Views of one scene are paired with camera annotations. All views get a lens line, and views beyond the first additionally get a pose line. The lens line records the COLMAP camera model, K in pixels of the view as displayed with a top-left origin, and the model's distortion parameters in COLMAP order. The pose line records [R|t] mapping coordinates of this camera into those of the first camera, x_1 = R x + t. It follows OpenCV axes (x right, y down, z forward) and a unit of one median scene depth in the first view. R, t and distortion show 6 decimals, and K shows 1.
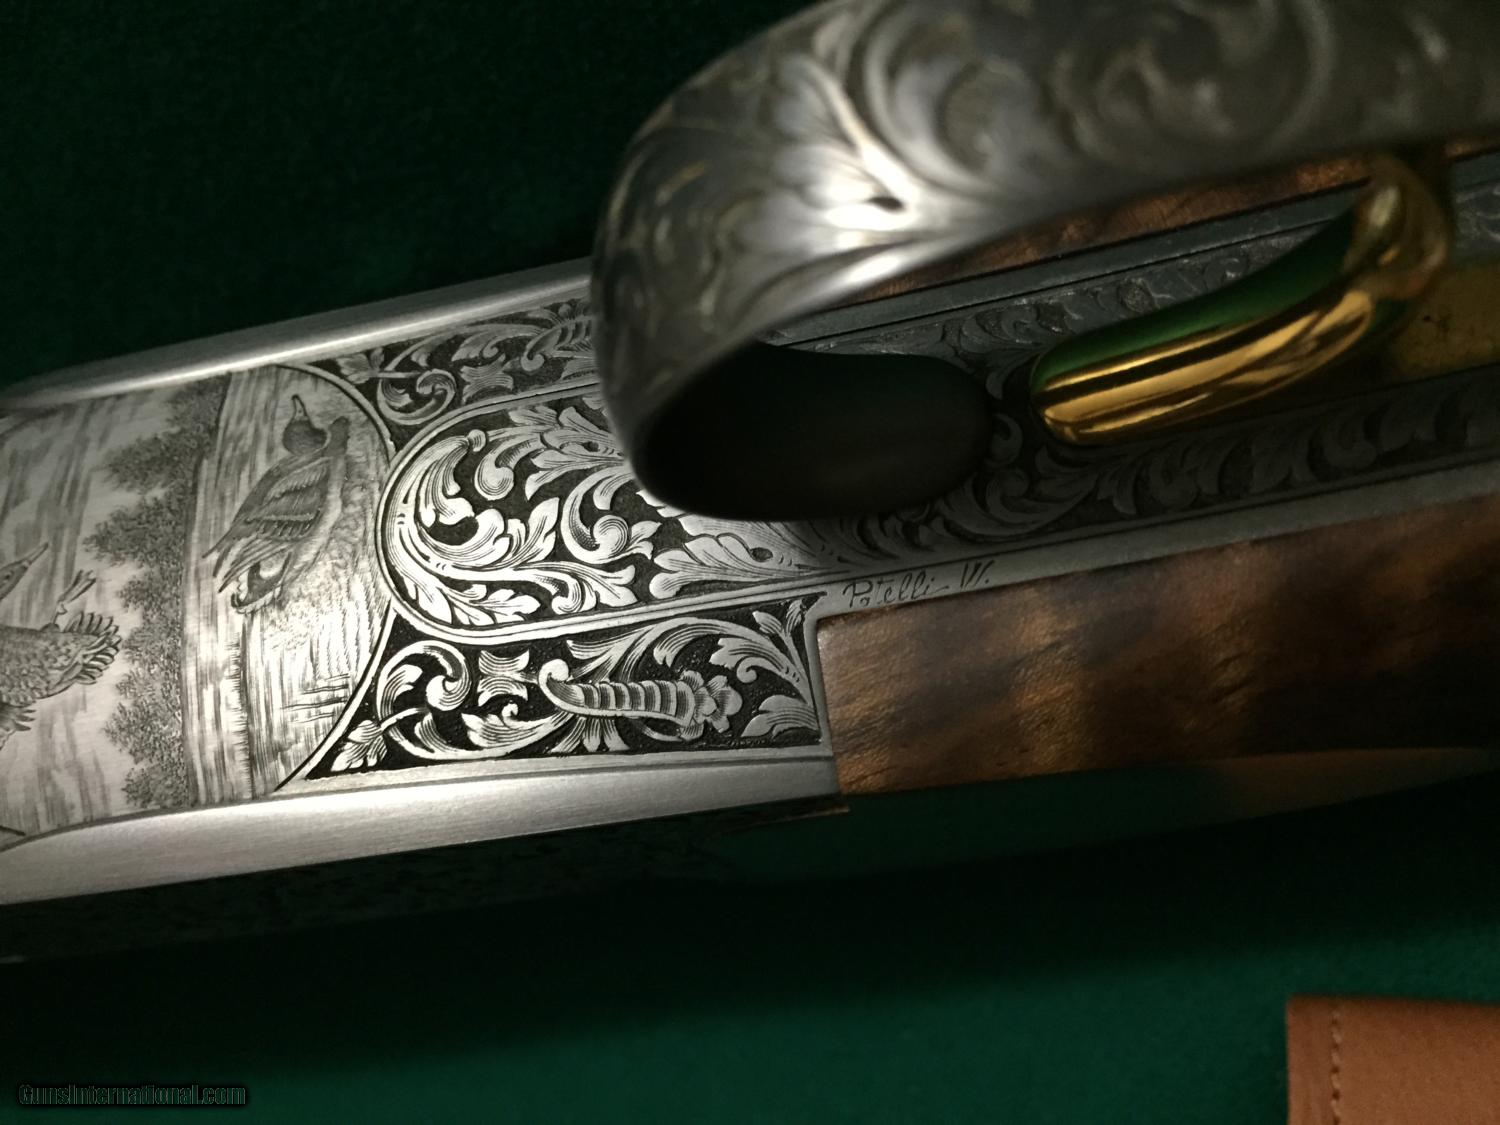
lens RADIAL K [[1321.4, 0, 758.6], [0, 1321.4, 553.4], [0, 0, 1]] dist [0.066826, -0.117046]
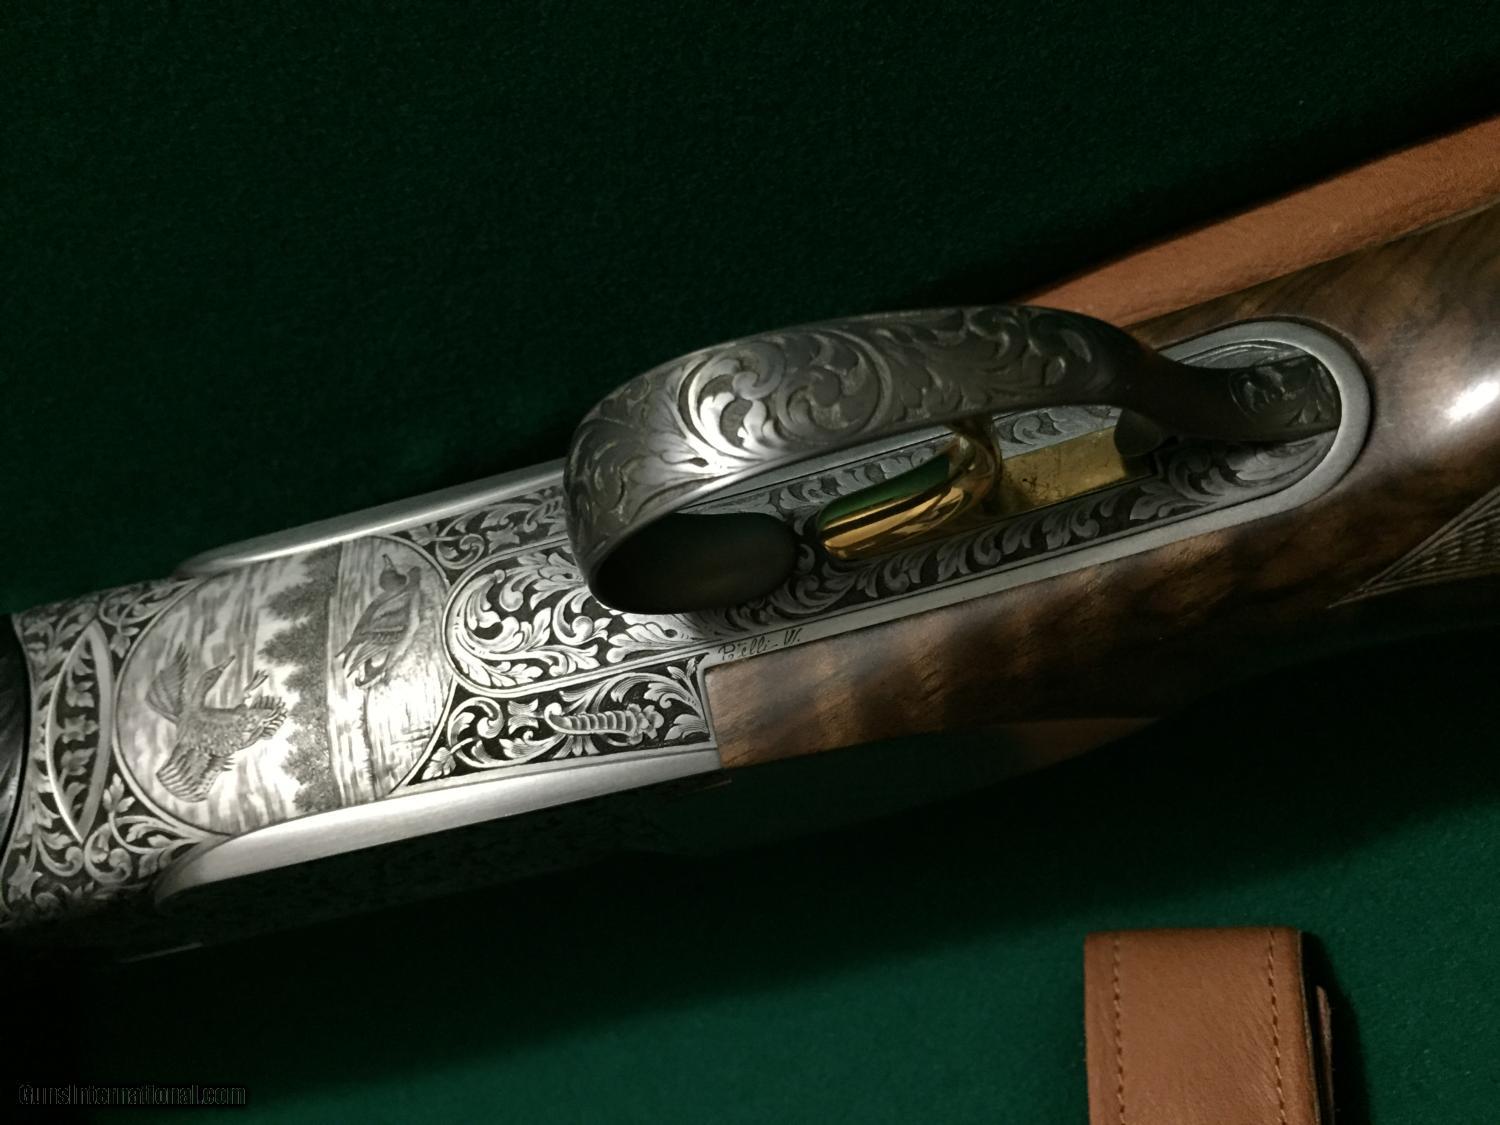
lens RADIAL K [[1321.4, 0, 740.8], [0, 1321.4, 565.2], [0, 0, 1]] dist [0.066826, -0.117046]
pose [[0.998181, -0.060185, 0.003447, 0.089636], [0.060281, 0.995958, -0.066588, 0.031727], [0.000574, 0.066675, 0.997775, -0.695860]]
